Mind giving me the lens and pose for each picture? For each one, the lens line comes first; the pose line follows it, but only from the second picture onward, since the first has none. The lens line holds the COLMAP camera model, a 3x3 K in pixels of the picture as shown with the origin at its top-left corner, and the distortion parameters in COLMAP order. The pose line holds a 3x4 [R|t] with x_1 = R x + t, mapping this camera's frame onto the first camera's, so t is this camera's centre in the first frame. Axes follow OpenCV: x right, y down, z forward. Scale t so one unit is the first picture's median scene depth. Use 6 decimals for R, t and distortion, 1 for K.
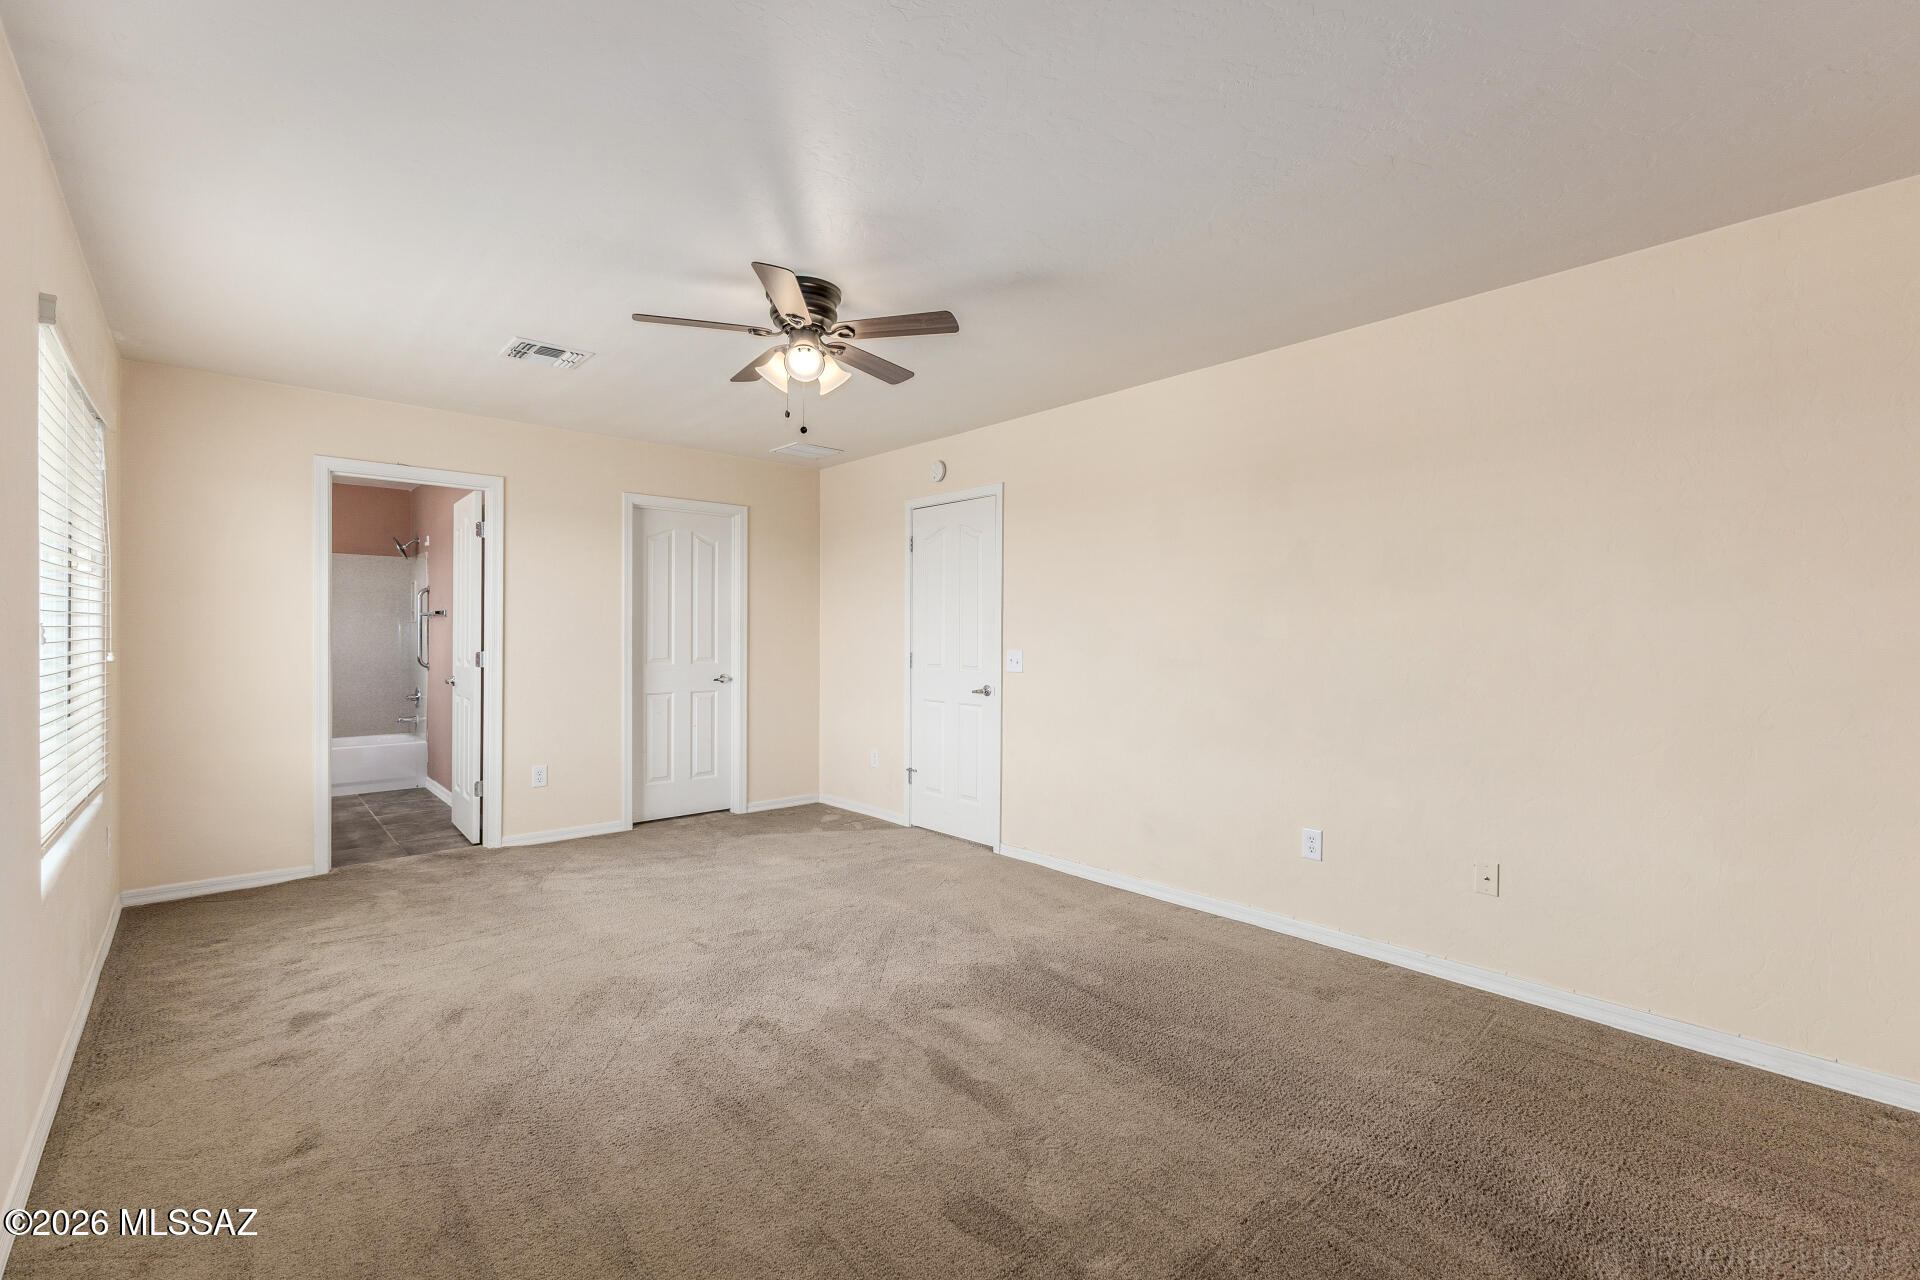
lens RADIAL K [[833.9, 0, 958.0], [0, 833.9, 634.3], [0, 0, 1]] dist [0.011238, 0.000614]
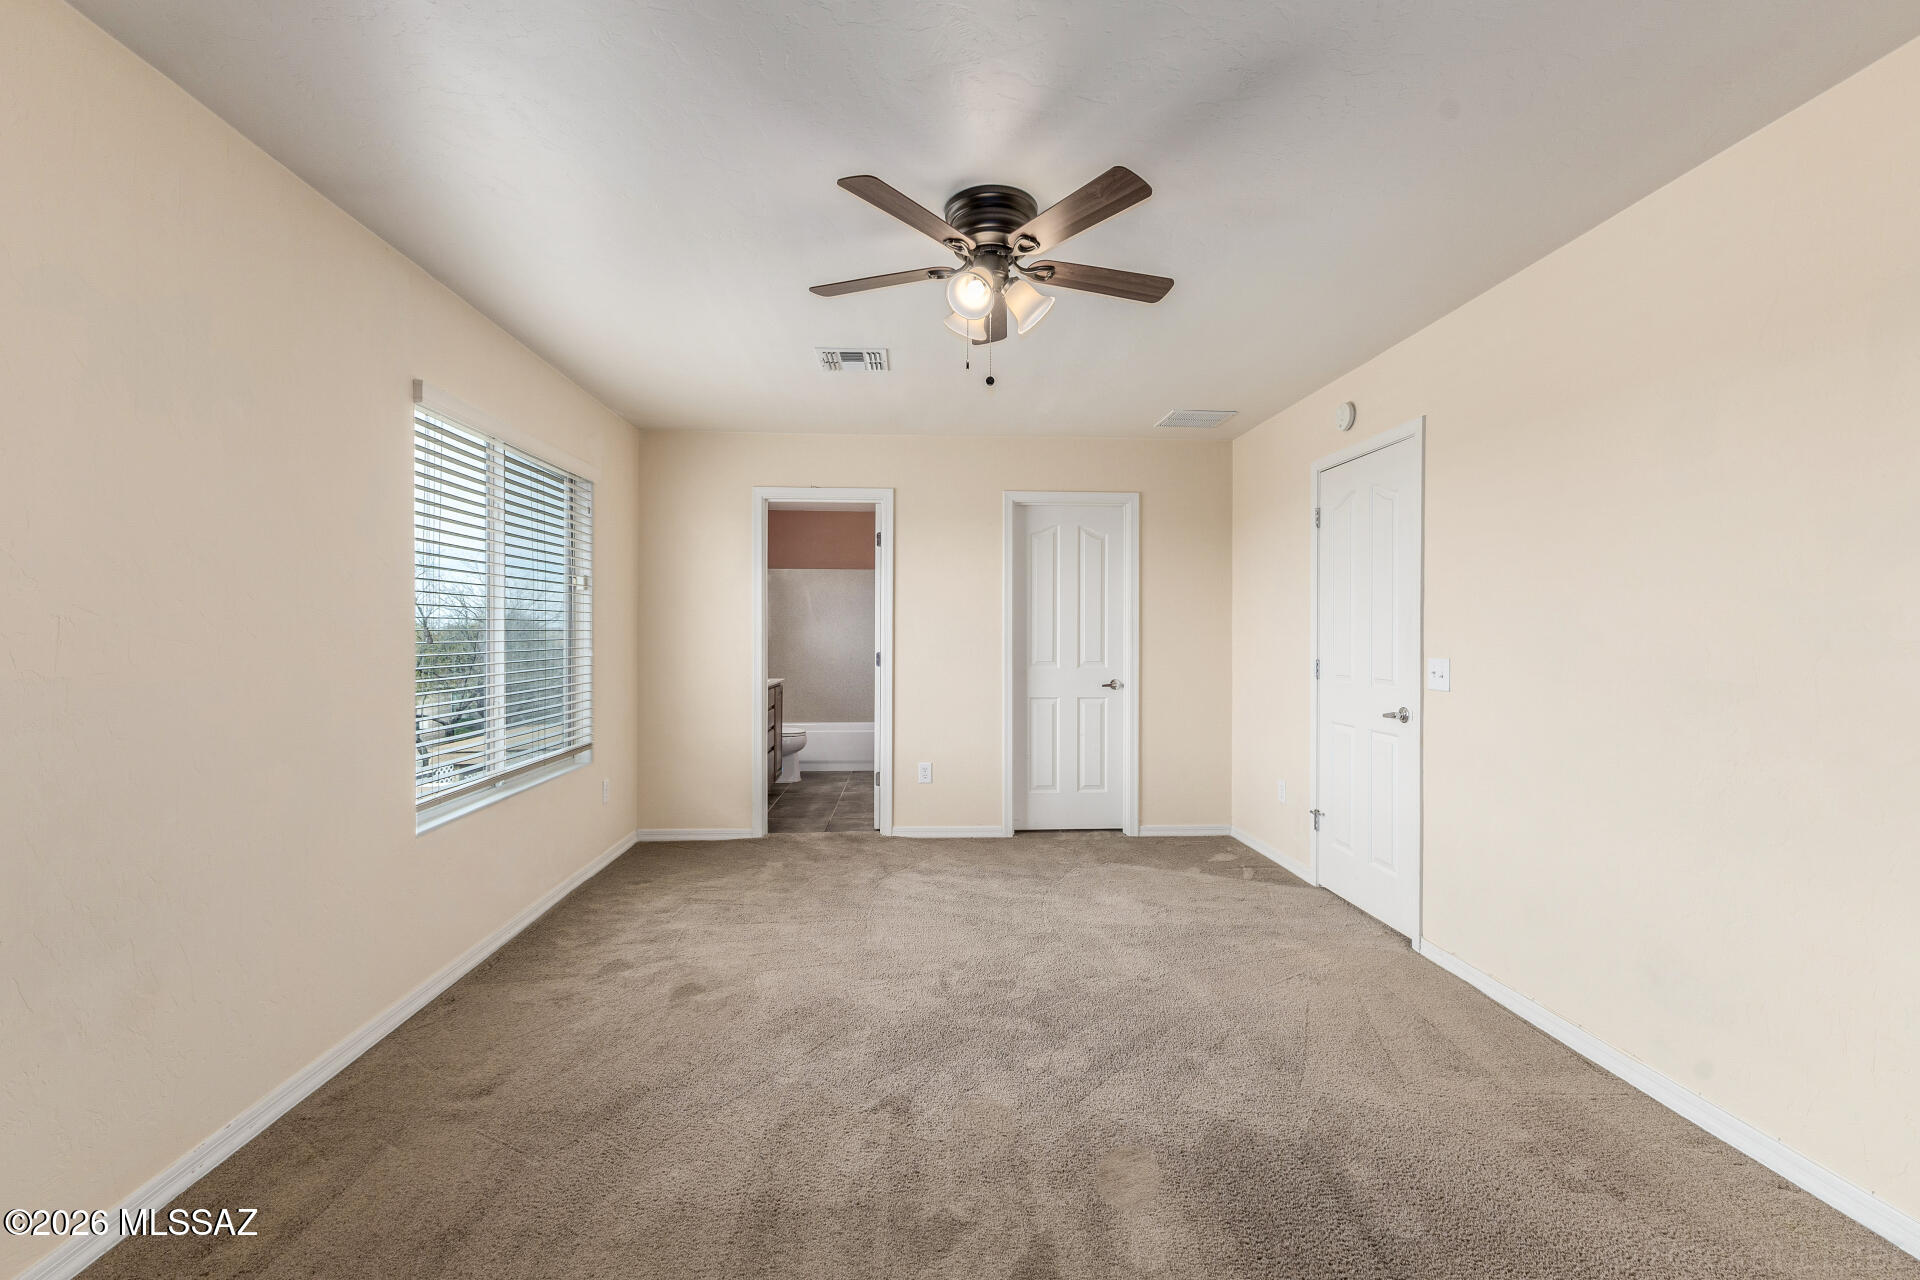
lens RADIAL K [[833.9, 0, 958.0], [0, 833.9, 634.3], [0, 0, 1]] dist [0.011238, 0.000614]
pose [[0.786167, -0.003190, -0.618006, 0.203276], [0.001587, 0.999994, -0.003143, 0.001192], [0.618012, 0.001490, 0.786167, 0.247507]]
